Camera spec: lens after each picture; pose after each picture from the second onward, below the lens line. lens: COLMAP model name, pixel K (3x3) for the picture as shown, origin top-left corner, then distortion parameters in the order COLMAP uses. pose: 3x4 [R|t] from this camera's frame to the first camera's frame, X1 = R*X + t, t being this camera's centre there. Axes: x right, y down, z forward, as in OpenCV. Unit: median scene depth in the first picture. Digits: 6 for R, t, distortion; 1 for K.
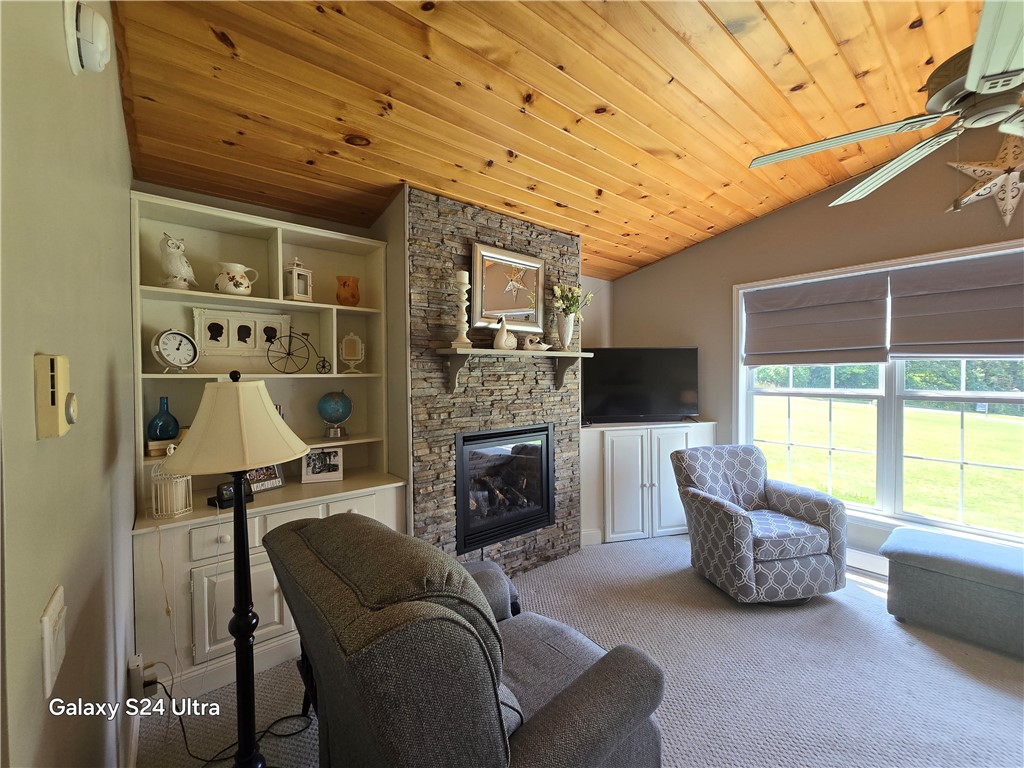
lens RADIAL K [[422.6, 0, 513.1], [0, 422.6, 380.1], [0, 0, 1]] dist [-0.002228, 0.001208]
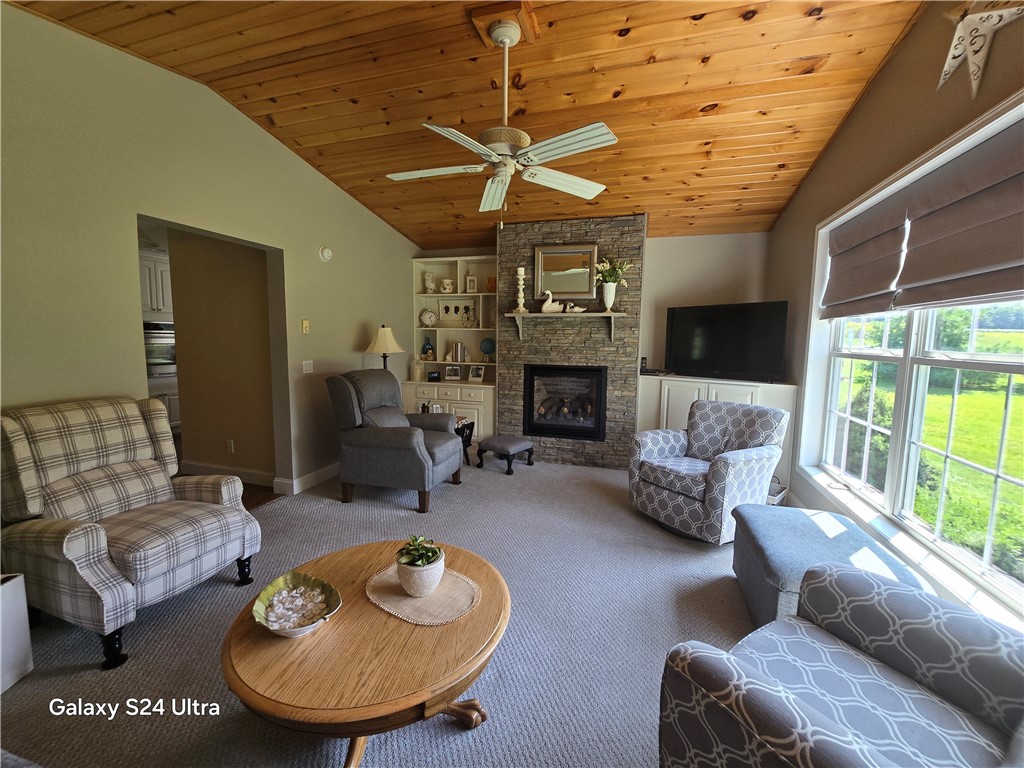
lens RADIAL K [[422.6, 0, 509.8], [0, 422.6, 382.8], [0, 0, 1]] dist [-0.002228, 0.001208]
pose [[0.549512, 0.100324, -0.829440, 1.258352], [-0.032010, 0.994564, 0.099089, 0.035353], [0.834872, -0.027900, 0.549736, 0.015123]]
